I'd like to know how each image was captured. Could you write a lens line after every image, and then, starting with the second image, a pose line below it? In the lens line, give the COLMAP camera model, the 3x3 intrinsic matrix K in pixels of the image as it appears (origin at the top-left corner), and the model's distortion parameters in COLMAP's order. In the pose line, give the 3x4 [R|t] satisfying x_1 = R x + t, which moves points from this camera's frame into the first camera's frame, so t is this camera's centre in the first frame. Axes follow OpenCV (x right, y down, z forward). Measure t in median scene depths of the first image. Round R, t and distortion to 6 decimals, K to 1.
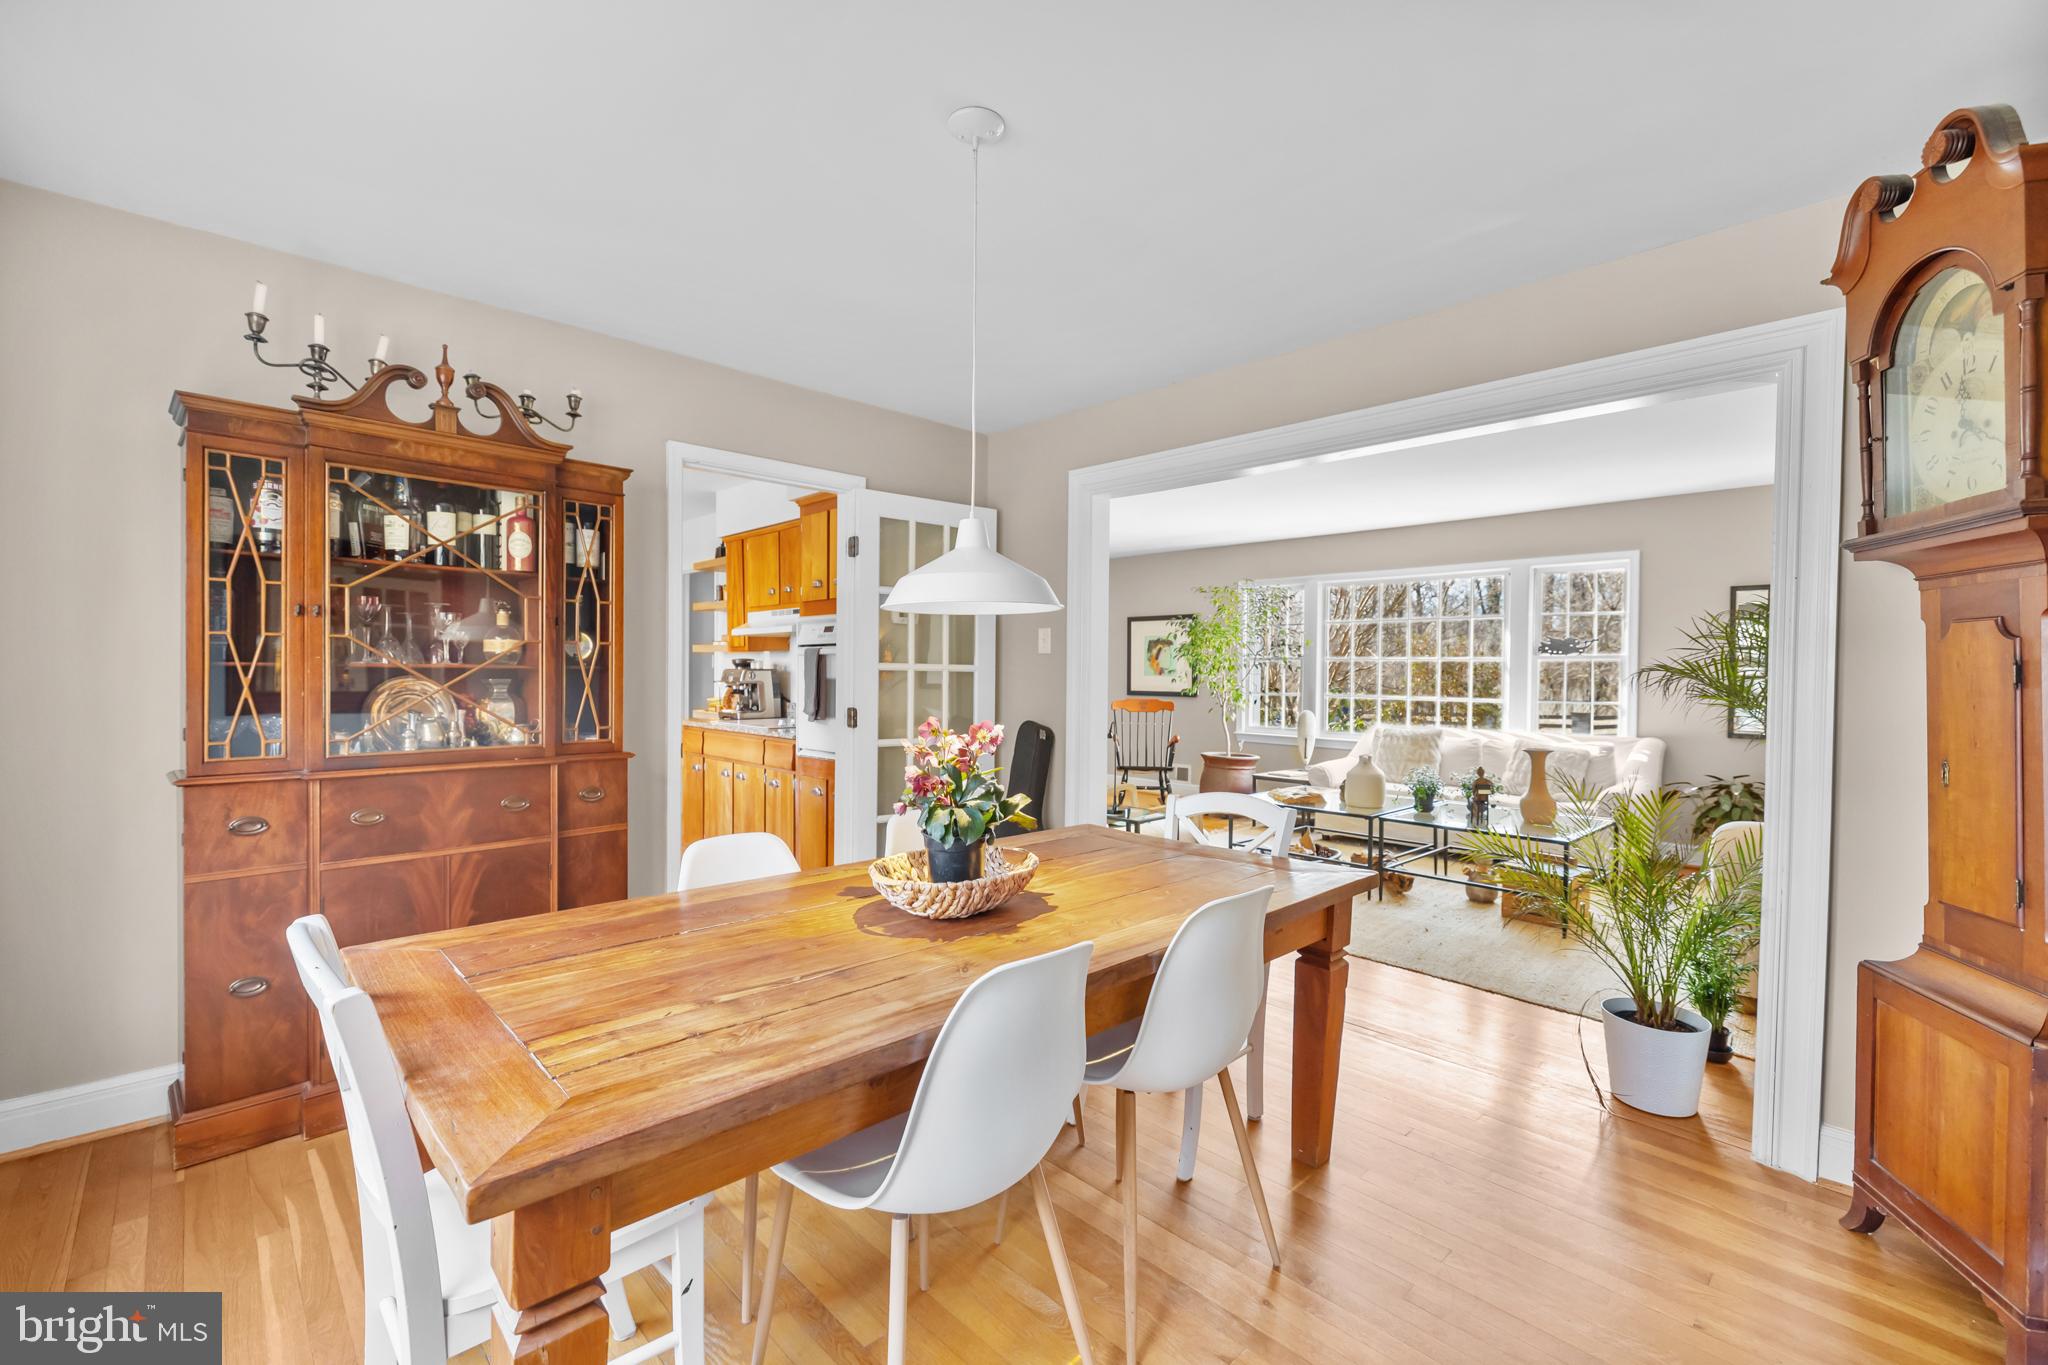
lens RADIAL K [[868.9, 0, 1030.1], [0, 868.9, 668.2], [0, 0, 1]] dist [0.000787, 0.000092]
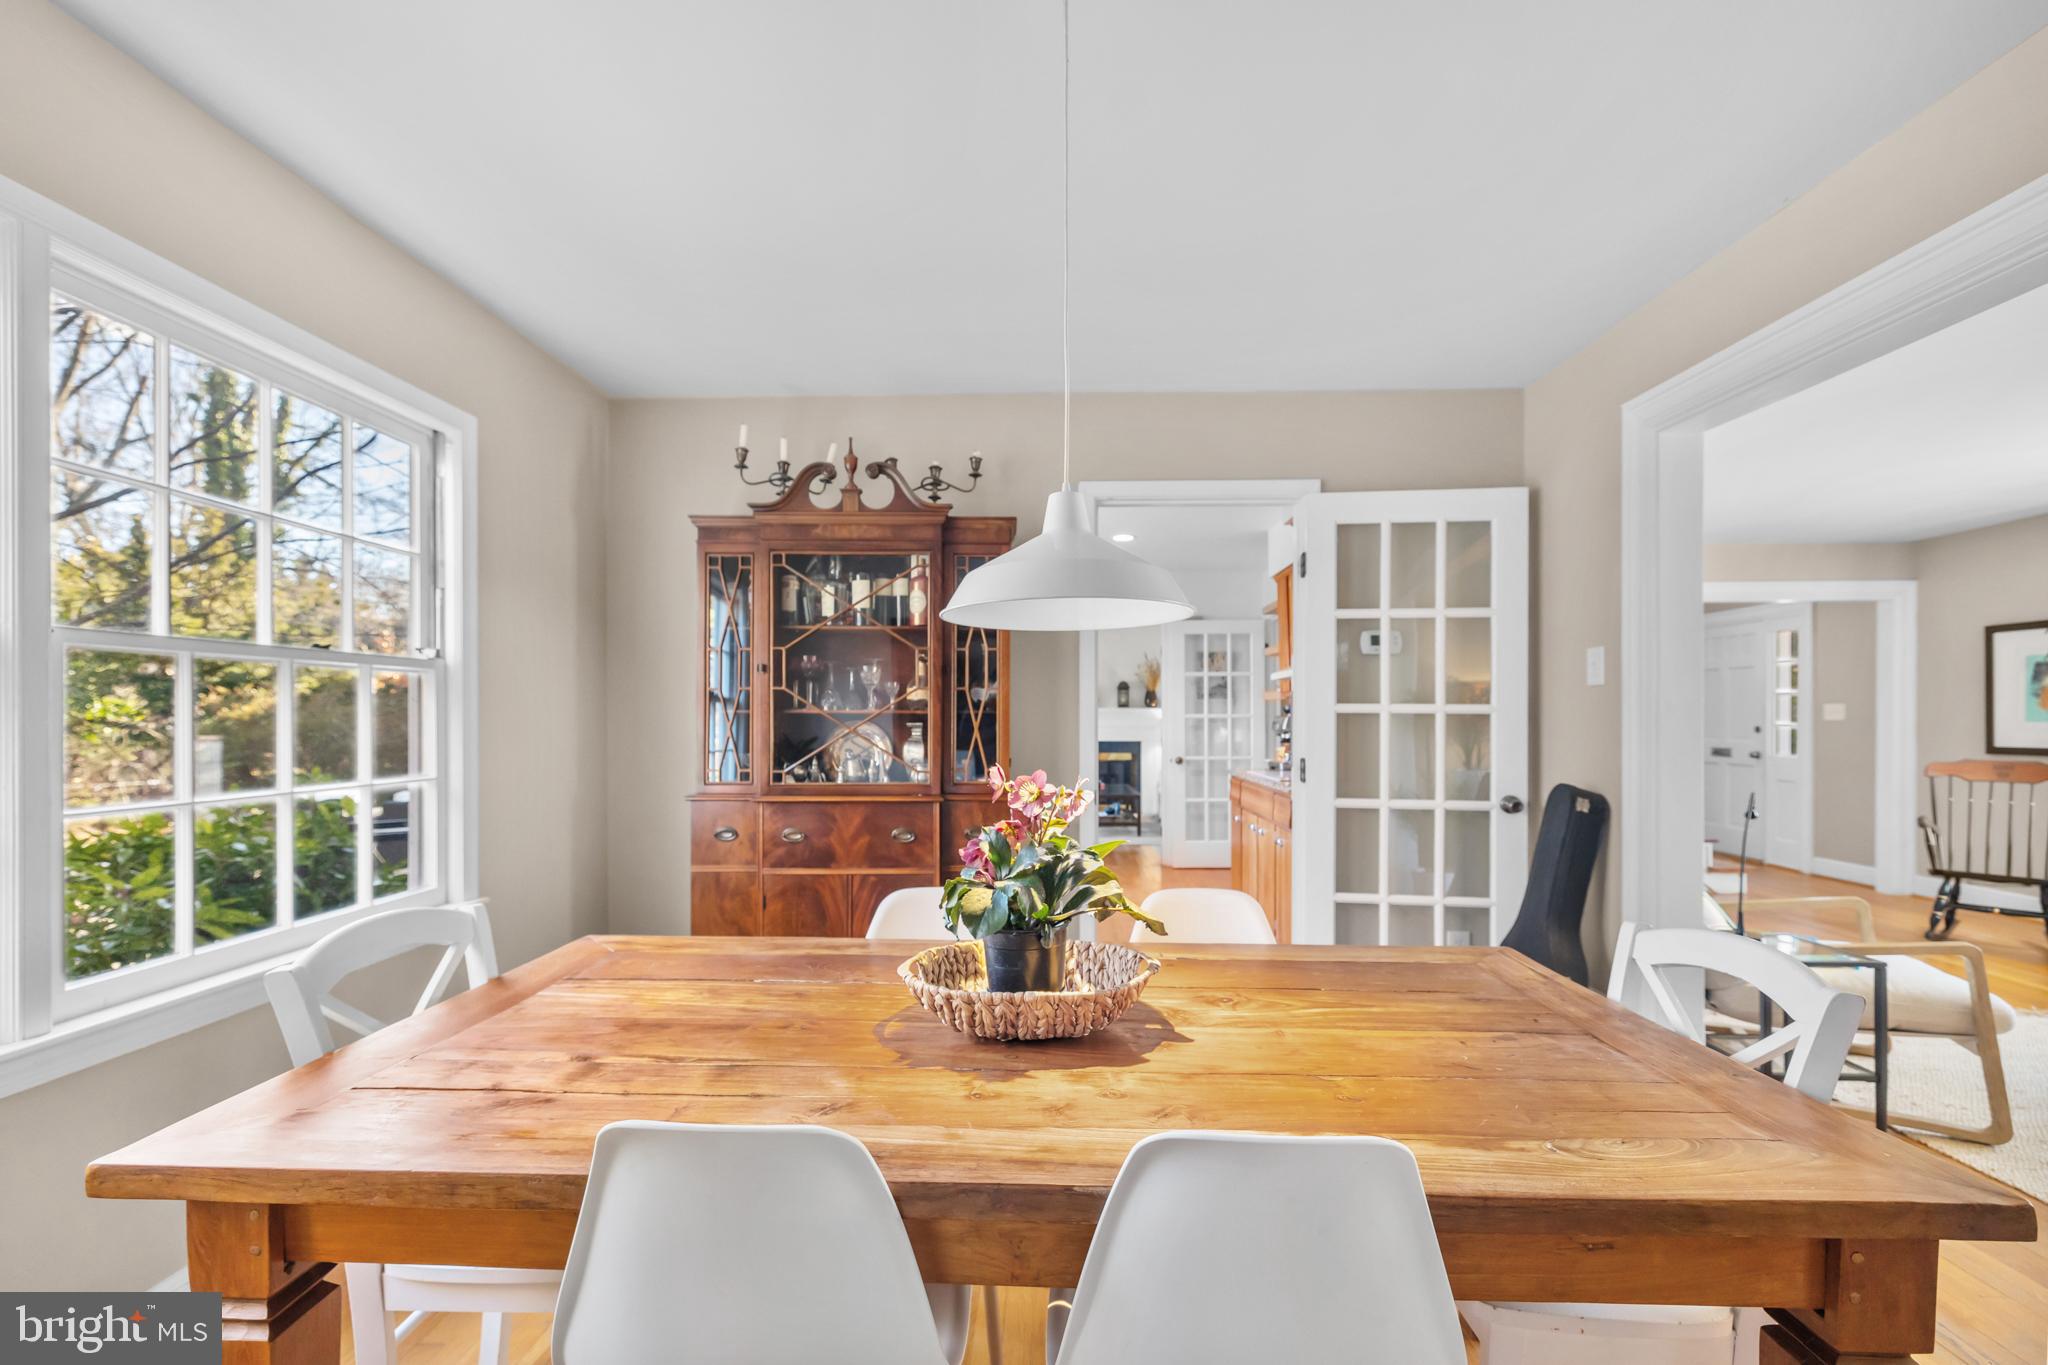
lens RADIAL K [[868.9, 0, 1047.8], [0, 868.9, 710.3], [0, 0, 1]] dist [0.000787, 0.000092]
pose [[0.692391, -0.017148, -0.721319, 0.347607], [0.008539, 0.999842, -0.015573, 0.016120], [0.721472, 0.004623, 0.692428, 0.380050]]
